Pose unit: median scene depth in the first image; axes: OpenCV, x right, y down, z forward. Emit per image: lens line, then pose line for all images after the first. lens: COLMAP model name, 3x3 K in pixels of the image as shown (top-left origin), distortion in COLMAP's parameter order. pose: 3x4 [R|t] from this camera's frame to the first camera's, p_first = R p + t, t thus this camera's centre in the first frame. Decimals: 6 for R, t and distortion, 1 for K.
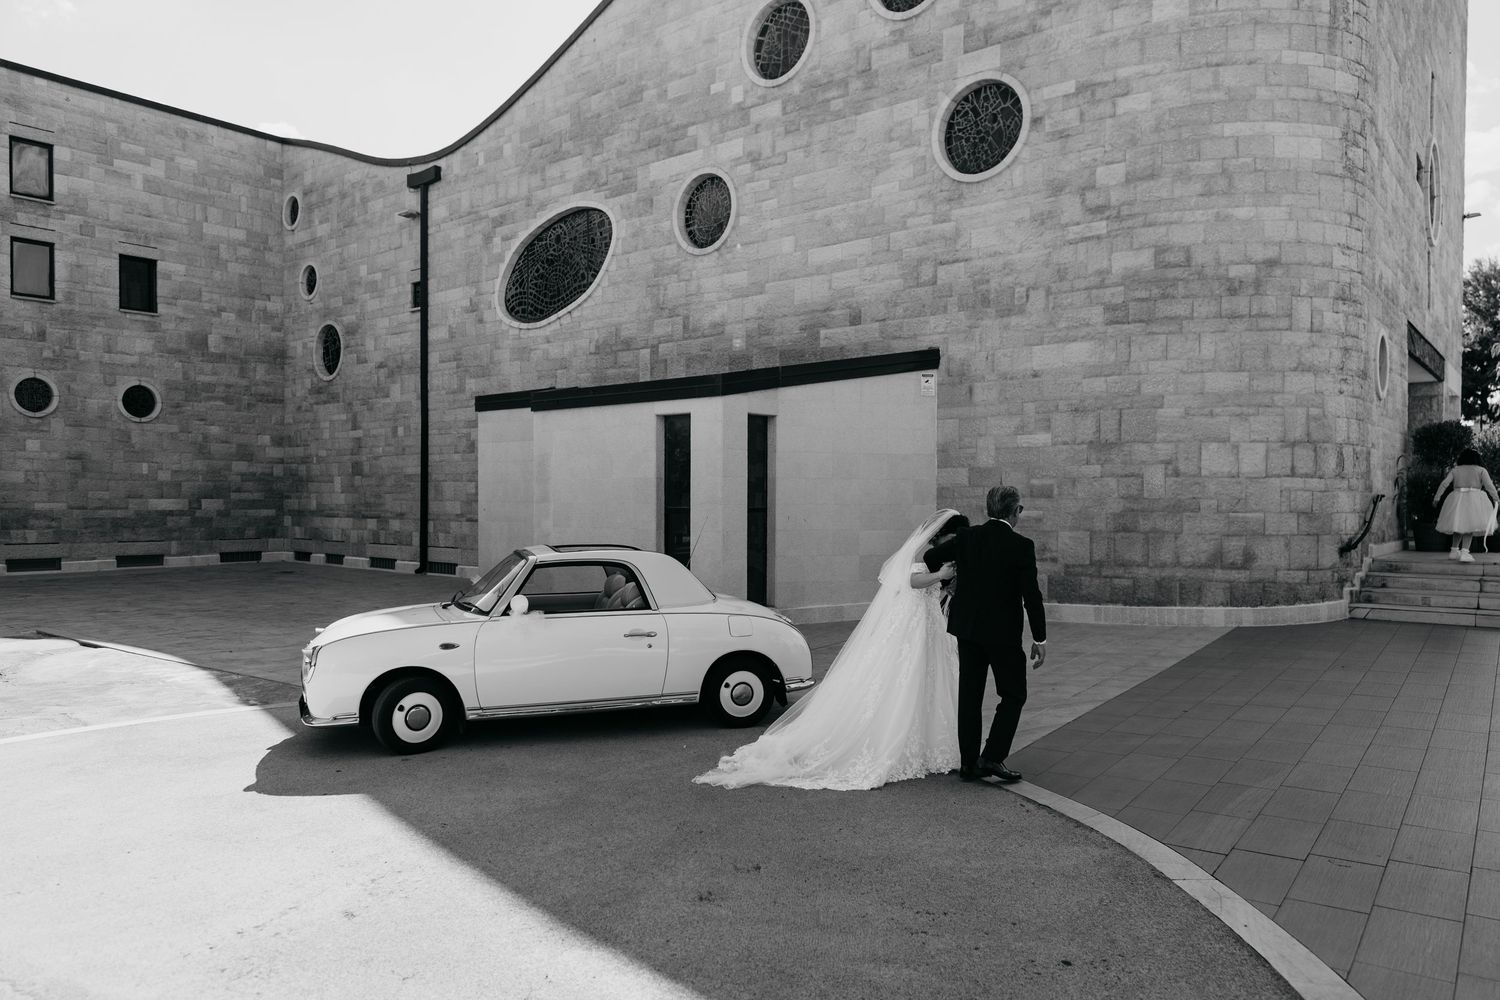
lens RADIAL K [[1070.1, 0, 749.5], [0, 1070.1, 509.7], [0, 0, 1]] dist [-0.006113, 0.015495]
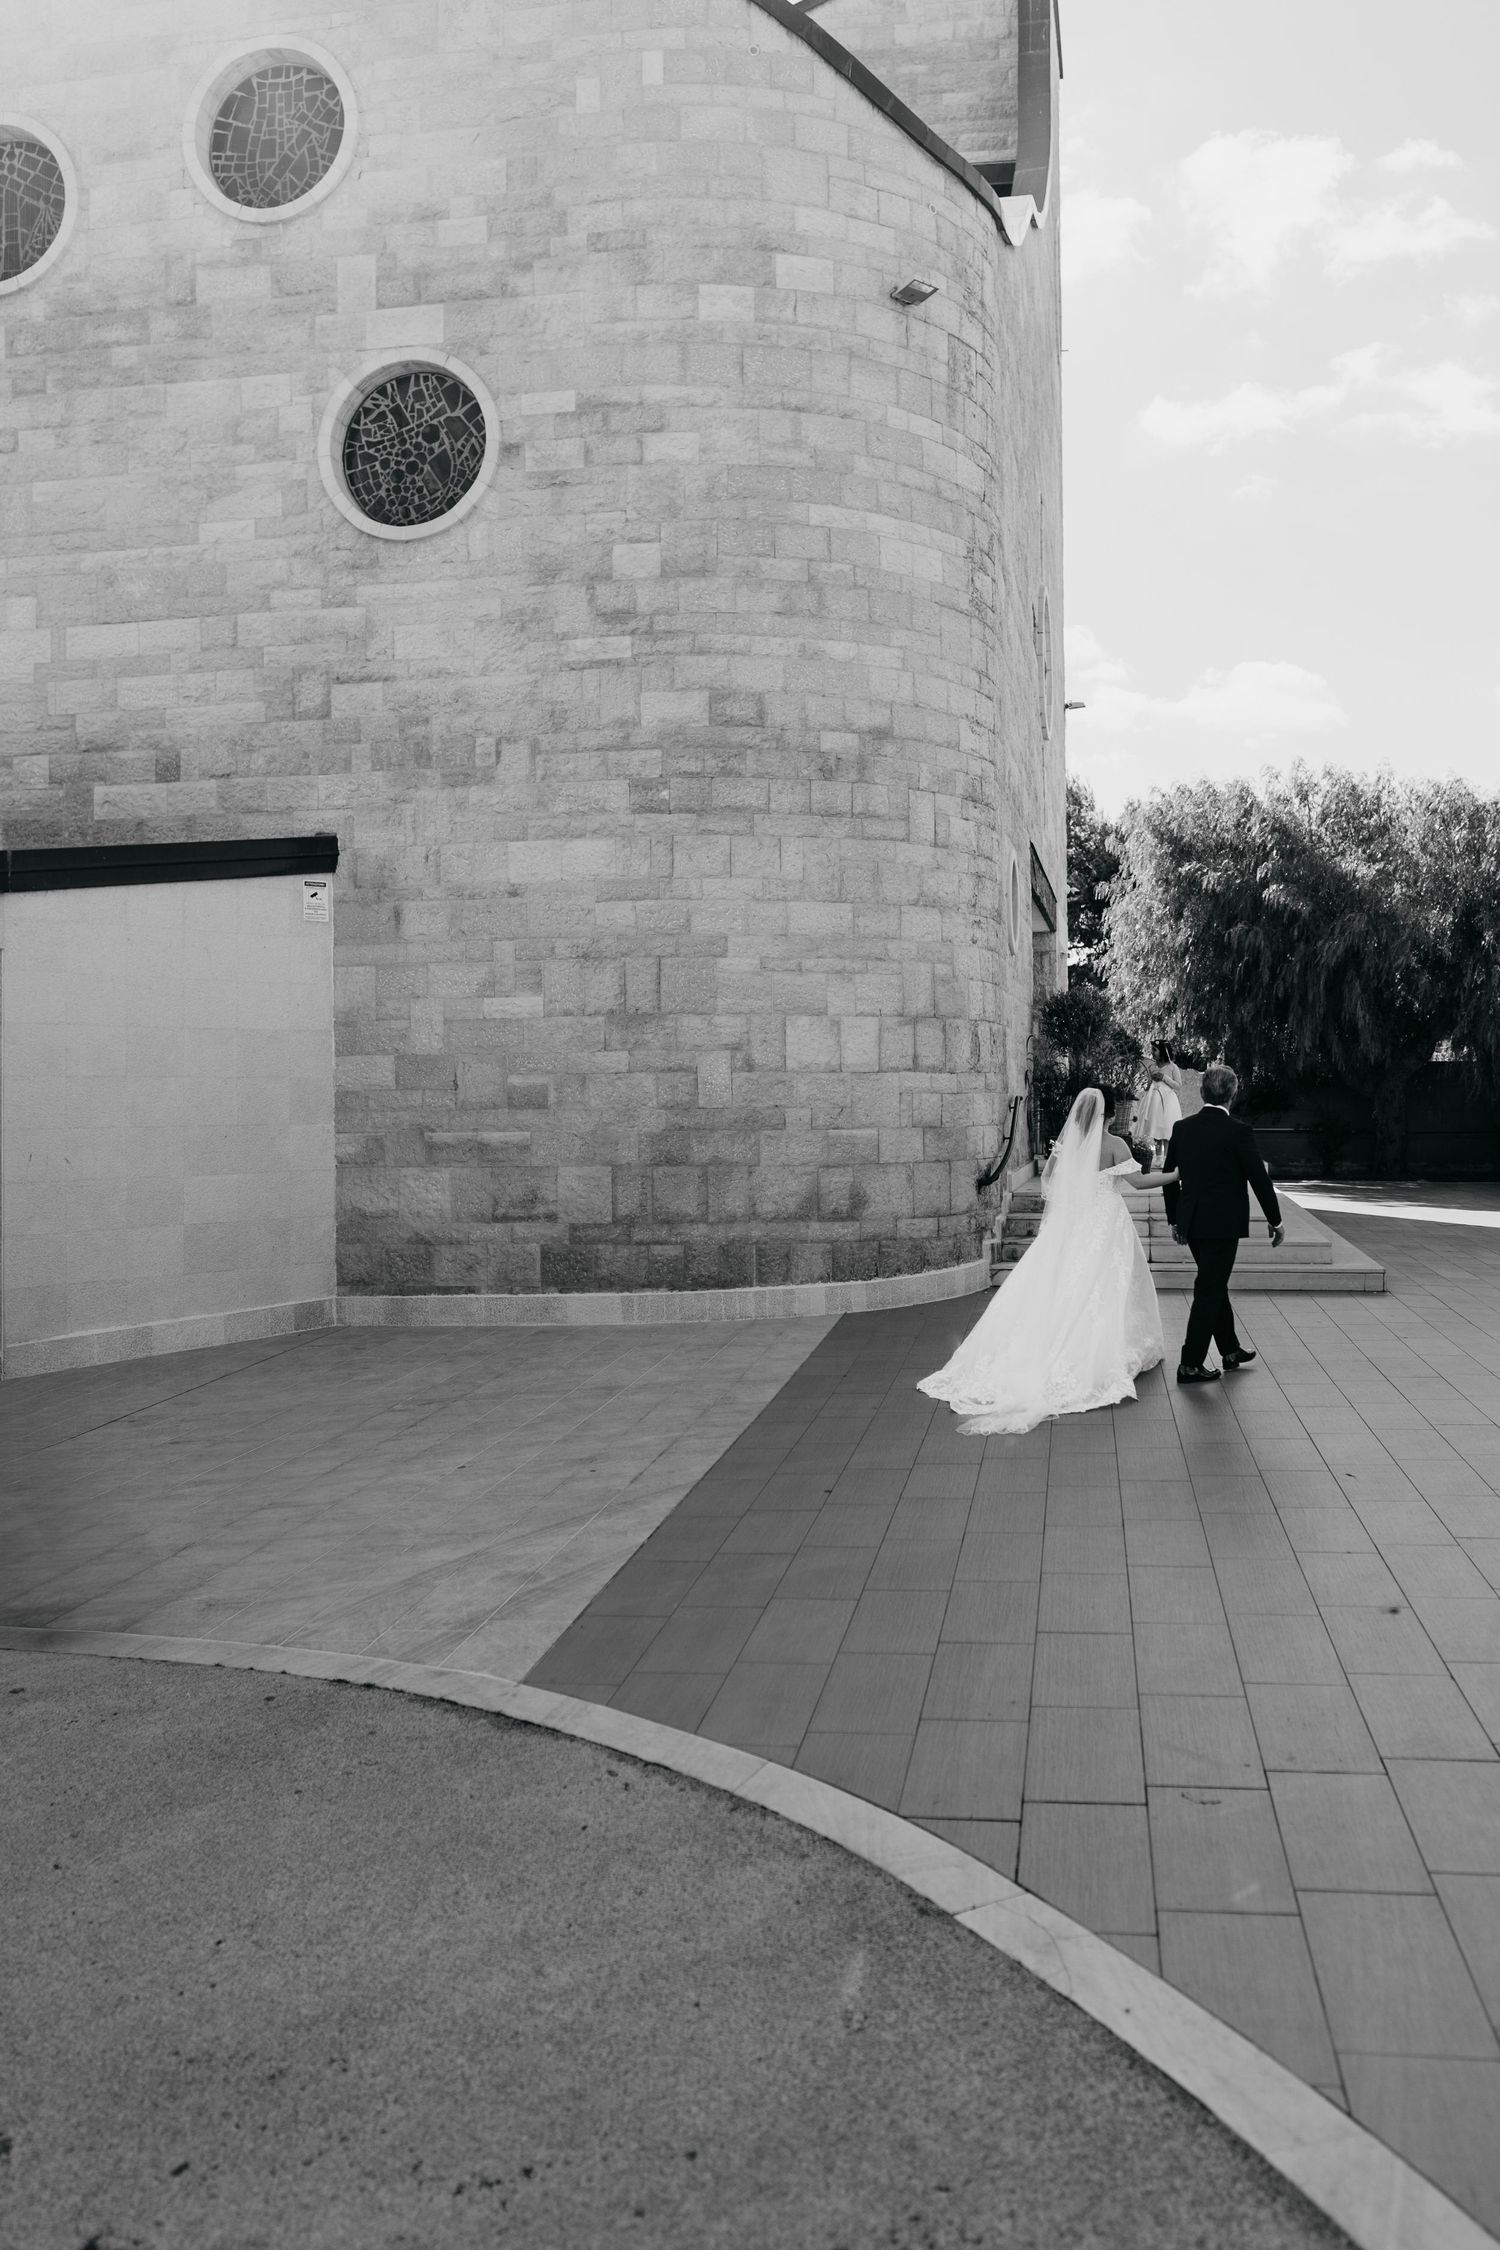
lens RADIAL K [[1605.1, 0, 828.3], [0, 1605.1, 1071.2], [0, 0, 1]] dist [-0.006113, 0.015495]
pose [[0.870195, -0.004650, 0.492685, -0.008306], [0.014687, 0.999756, -0.016505, -0.015036], [-0.492488, 0.021598, 0.870051, 0.184803]]
